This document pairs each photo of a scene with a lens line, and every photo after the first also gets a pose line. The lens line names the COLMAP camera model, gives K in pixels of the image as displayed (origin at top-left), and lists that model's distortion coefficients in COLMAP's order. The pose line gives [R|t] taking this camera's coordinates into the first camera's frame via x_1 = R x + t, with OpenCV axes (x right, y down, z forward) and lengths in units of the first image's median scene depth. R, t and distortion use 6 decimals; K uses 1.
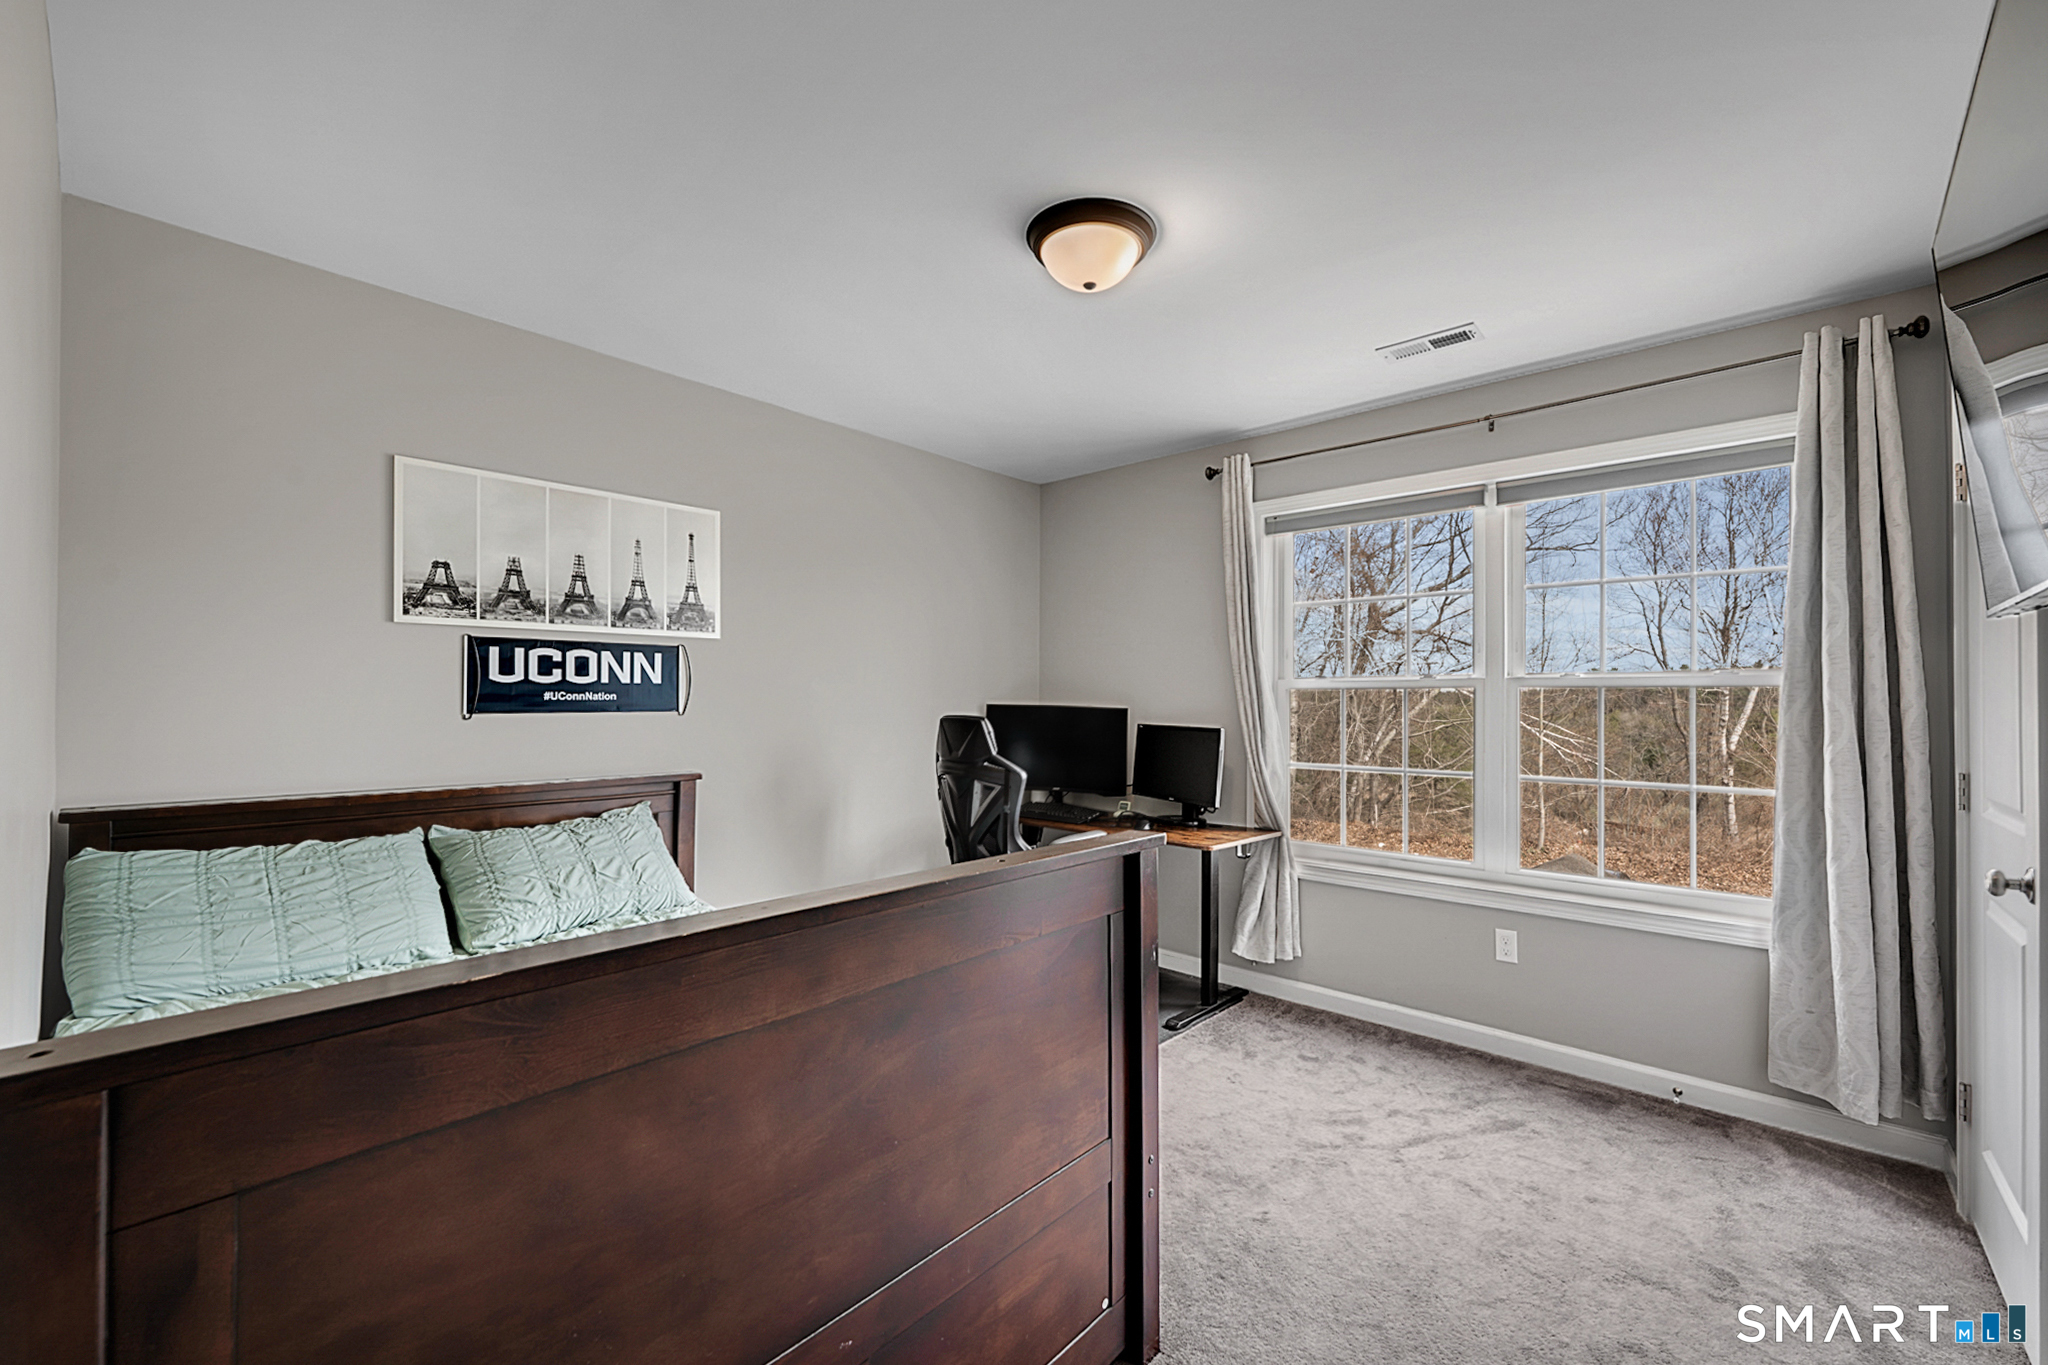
lens RADIAL K [[838.8, 0, 1025.0], [0, 838.8, 687.3], [0, 0, 1]] dist [-0.001109, 0.000008]
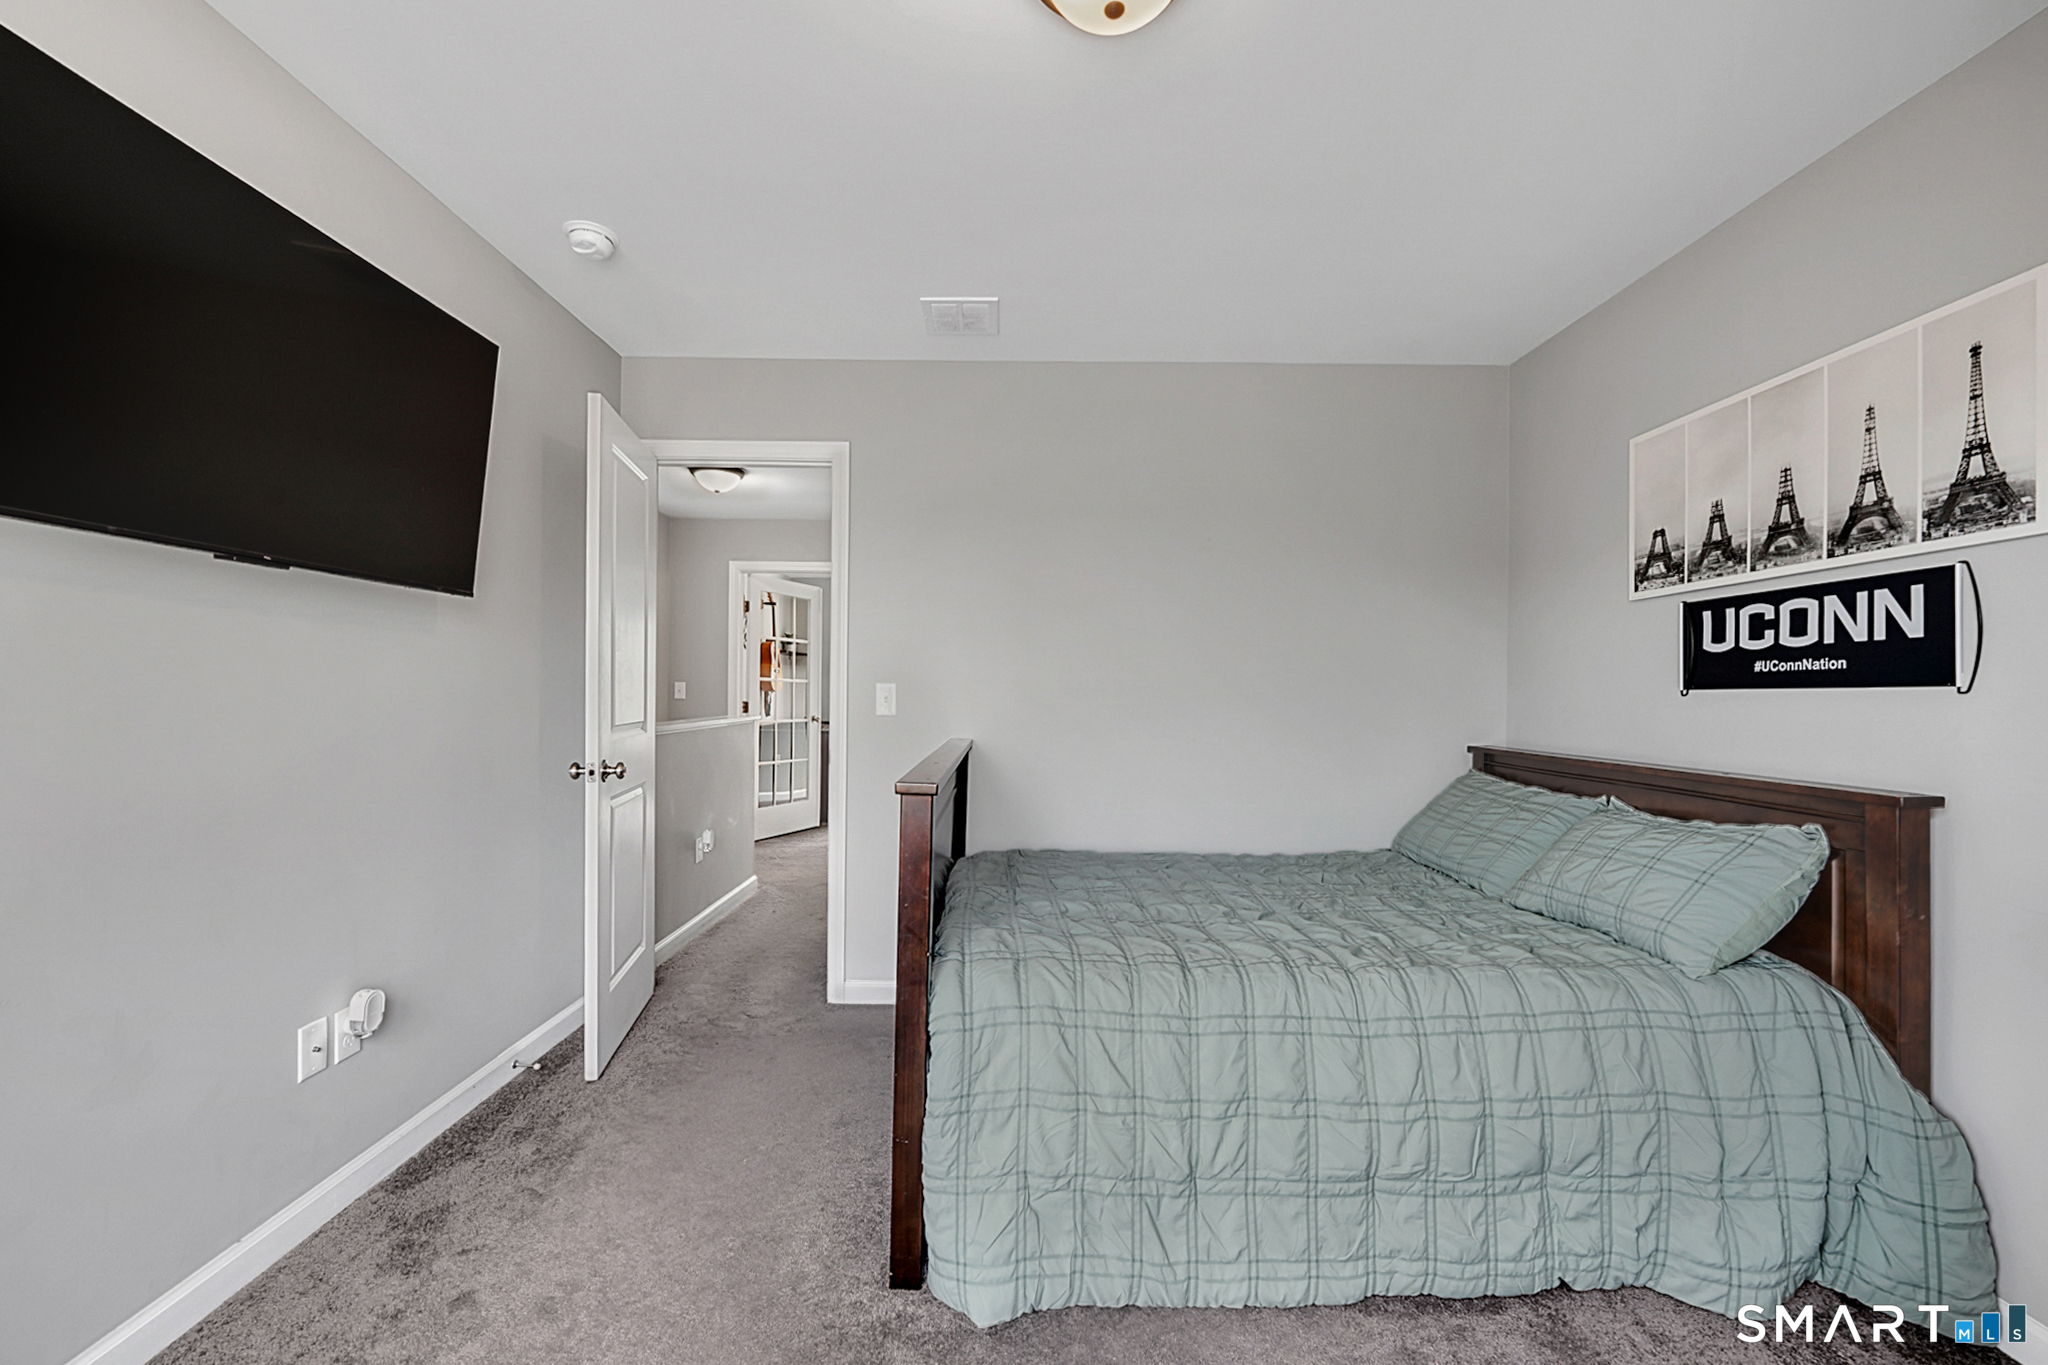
lens RADIAL K [[838.8, 0, 1021.3], [0, 838.8, 689.8], [0, 0, 1]] dist [-0.001109, 0.000008]
pose [[-0.734187, -0.010673, -0.678863, 0.438056], [0.005602, 0.999747, -0.021776, 0.044206], [0.678924, -0.019791, -0.733942, 1.095396]]
